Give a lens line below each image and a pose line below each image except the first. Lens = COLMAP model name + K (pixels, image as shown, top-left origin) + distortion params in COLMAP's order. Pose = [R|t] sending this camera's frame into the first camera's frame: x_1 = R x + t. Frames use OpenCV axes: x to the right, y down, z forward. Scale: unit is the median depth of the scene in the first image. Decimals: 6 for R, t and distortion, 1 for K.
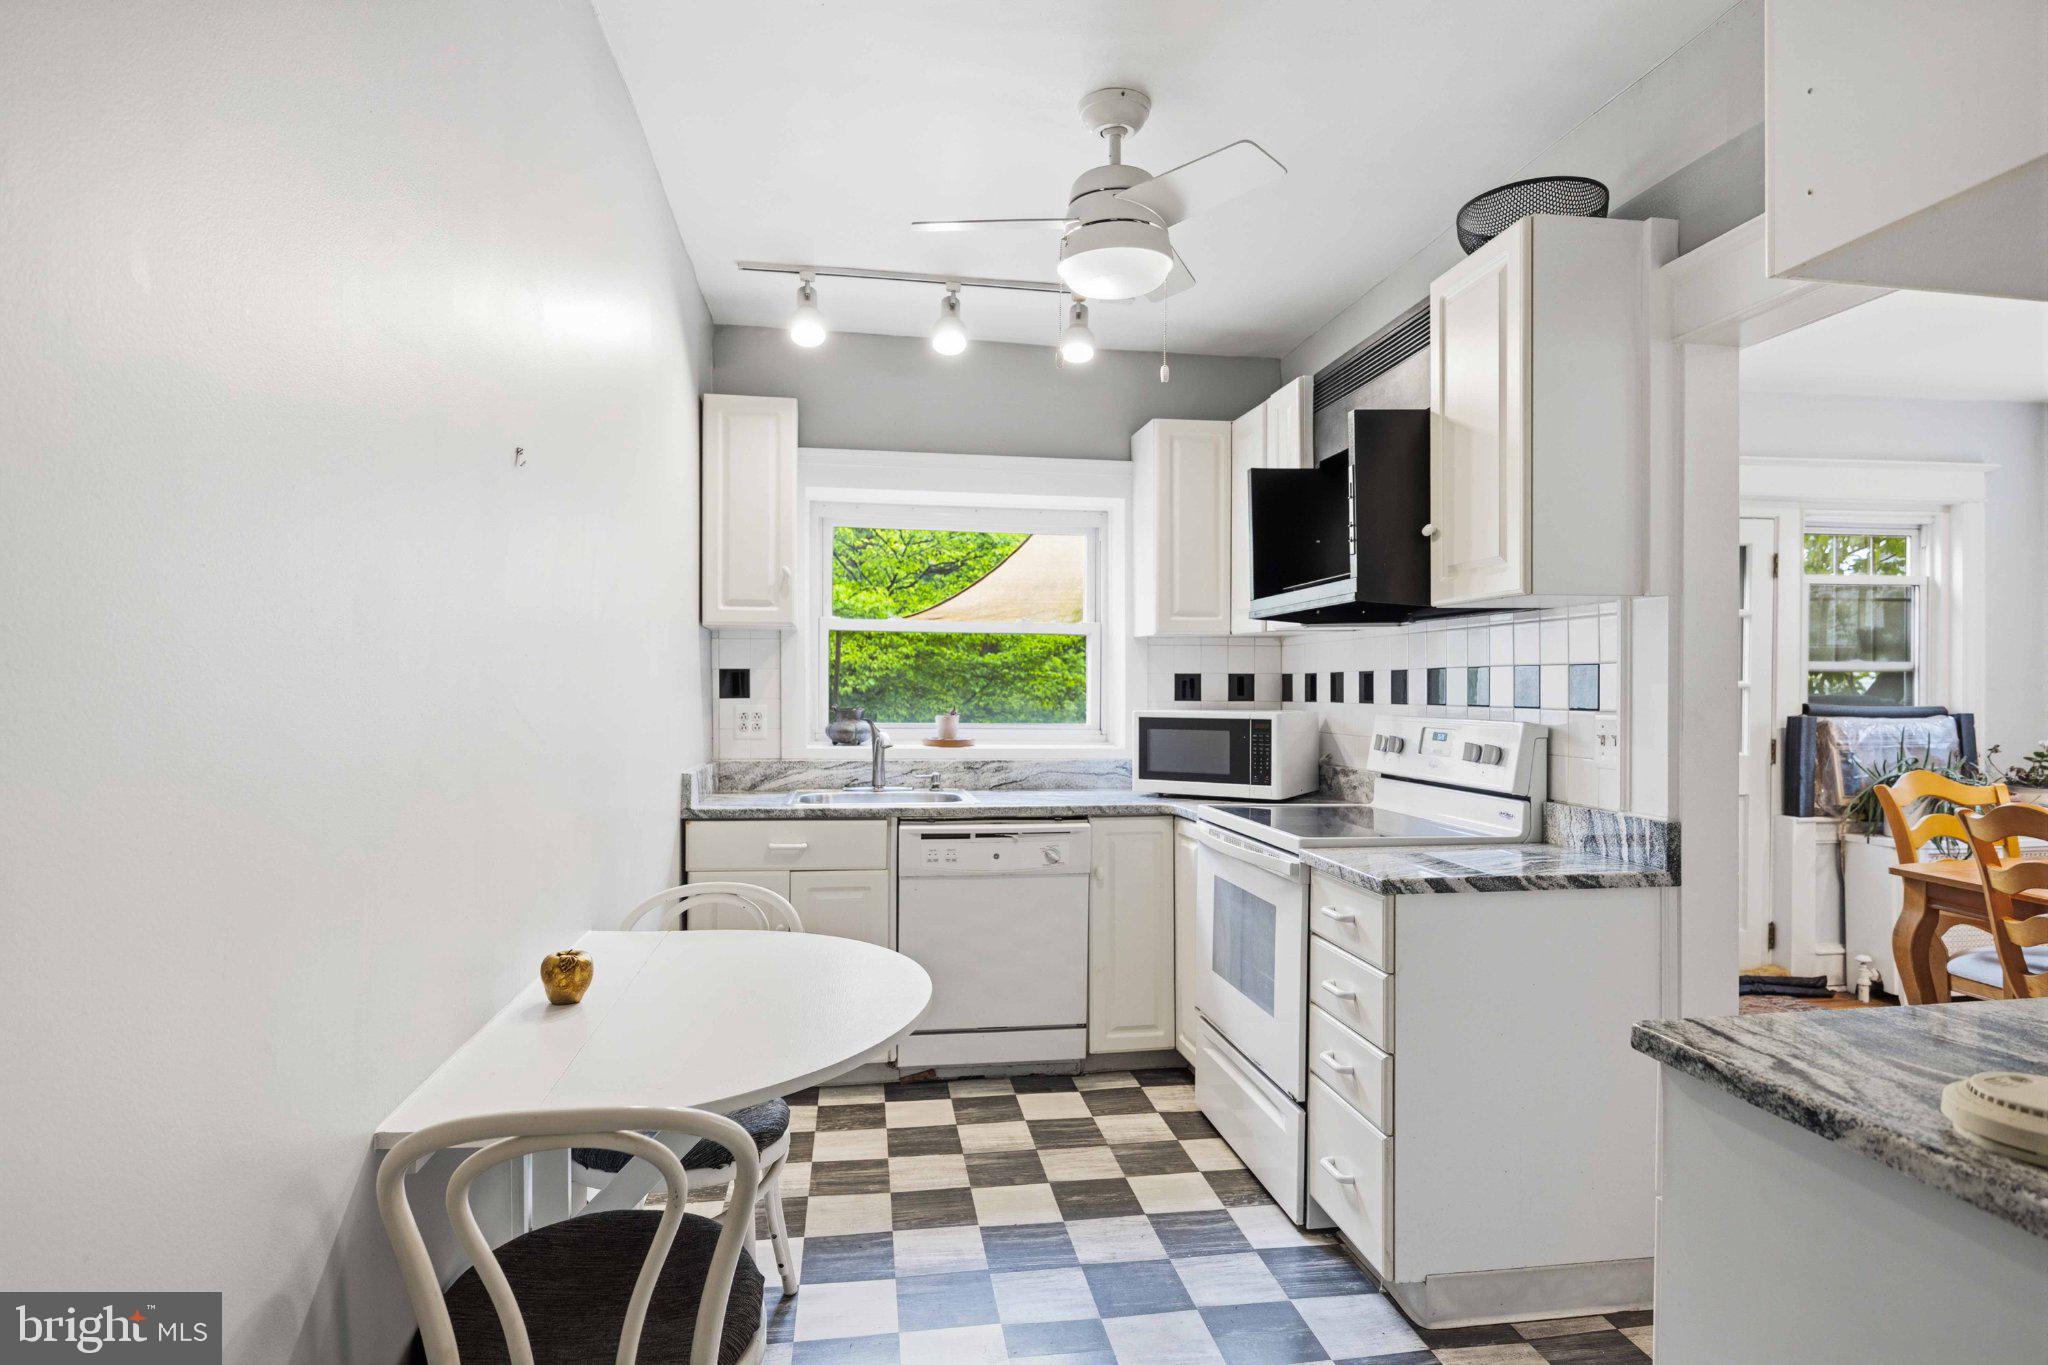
lens RADIAL K [[1114.1, 0, 1025.3], [0, 1114.1, 684.2], [0, 0, 1]] dist [-0.003131, 0.000317]
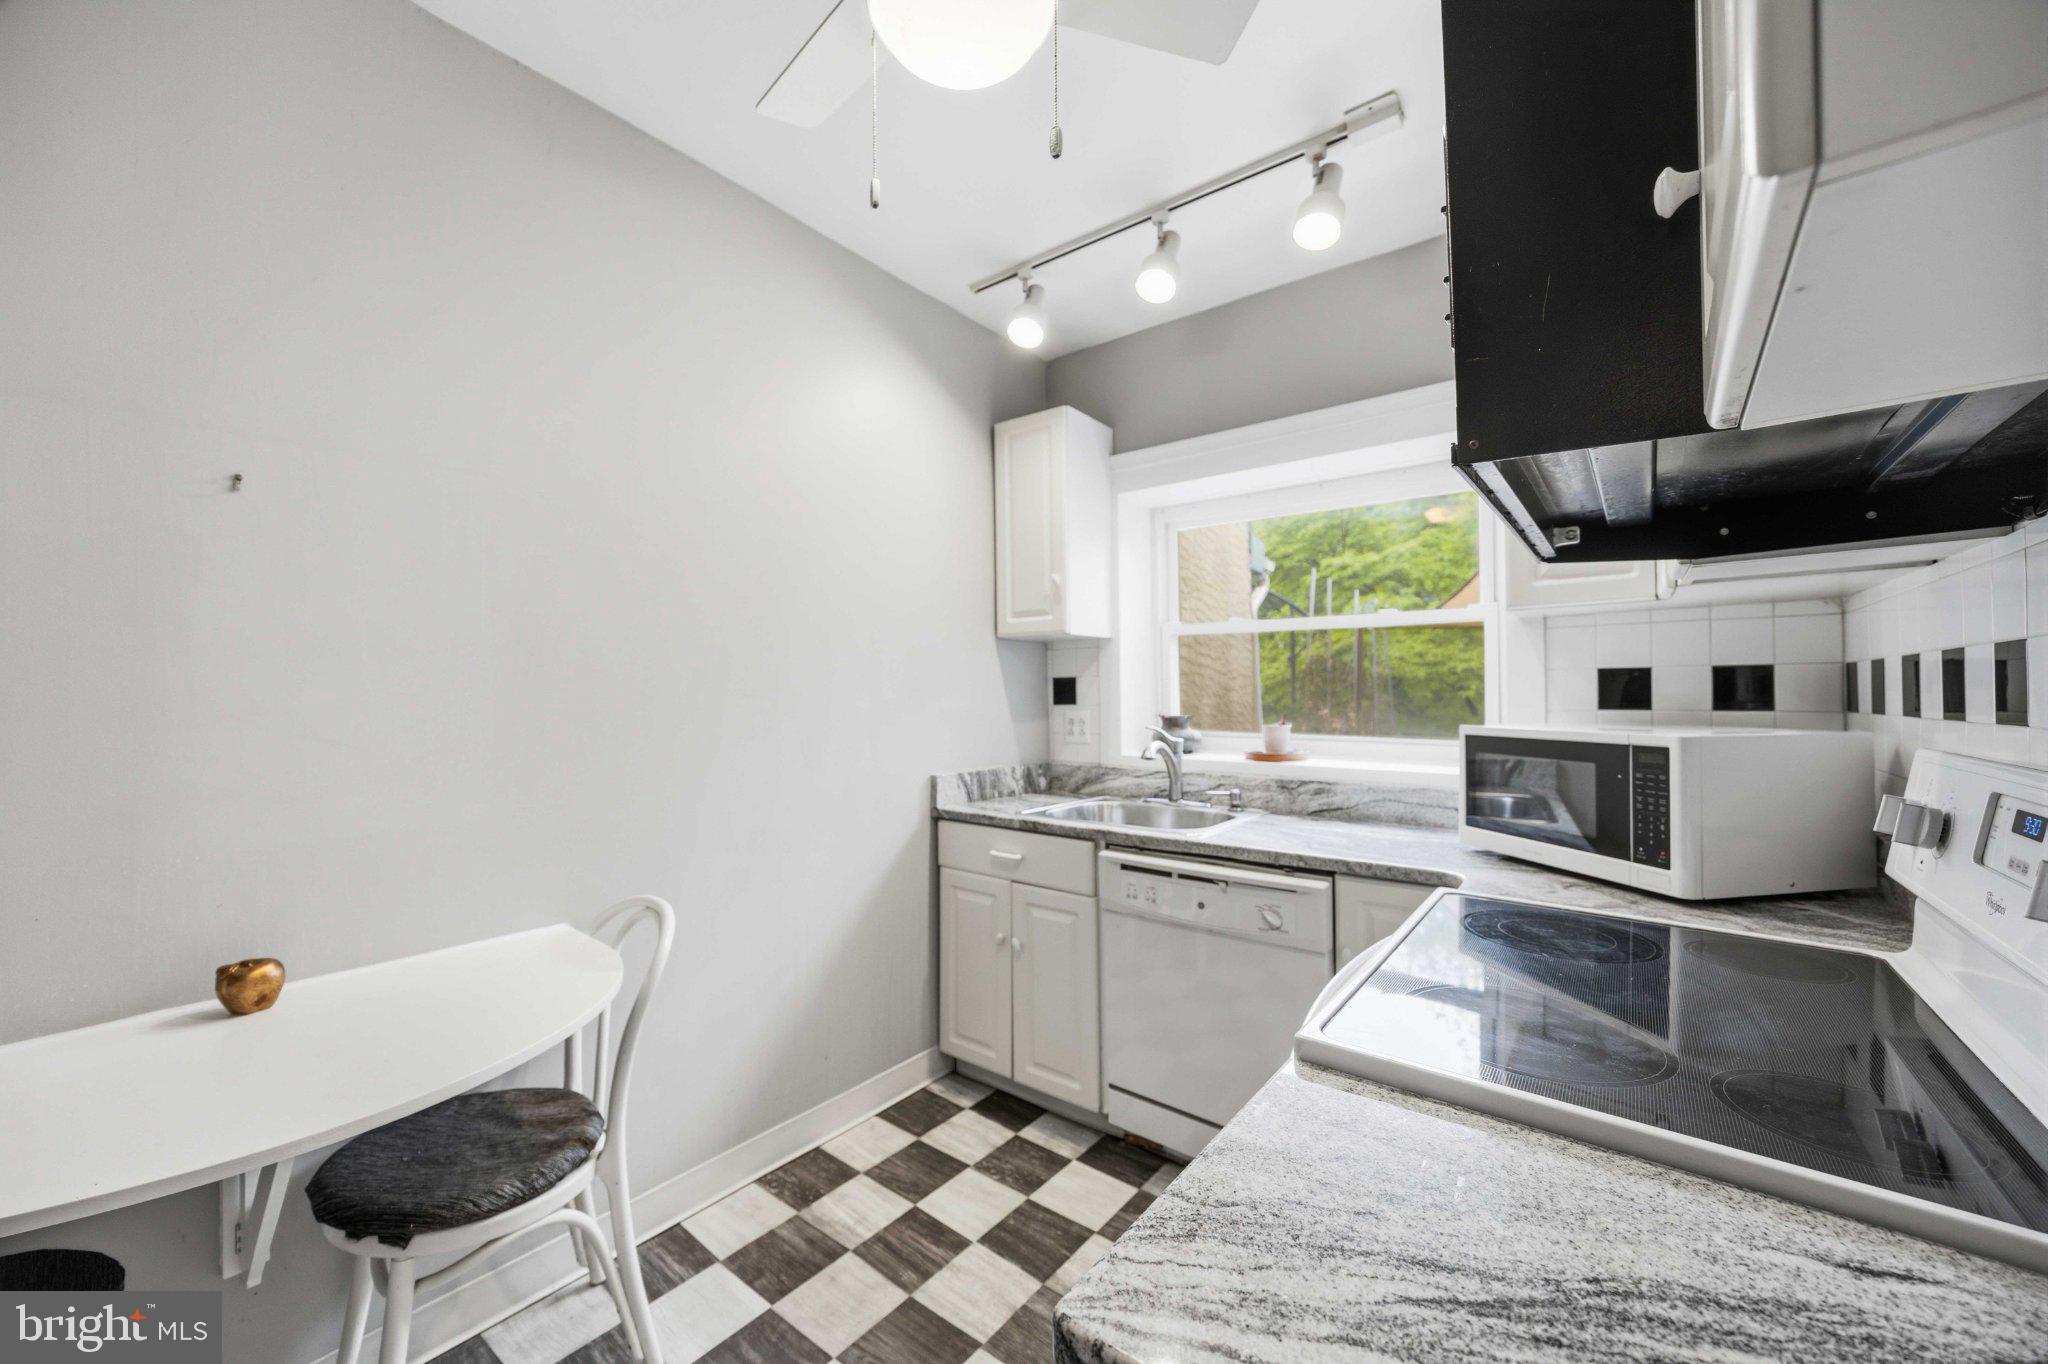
lens RADIAL K [[773.7, 0, 1019.6], [0, 773.7, 690.8], [0, 0, 1]] dist [-0.000998, -0.000431]
pose [[0.670940, -0.011411, -0.741424, 0.284845], [0.011582, 0.999921, -0.004908, 0.002364], [0.741421, -0.005294, 0.671019, 0.512191]]
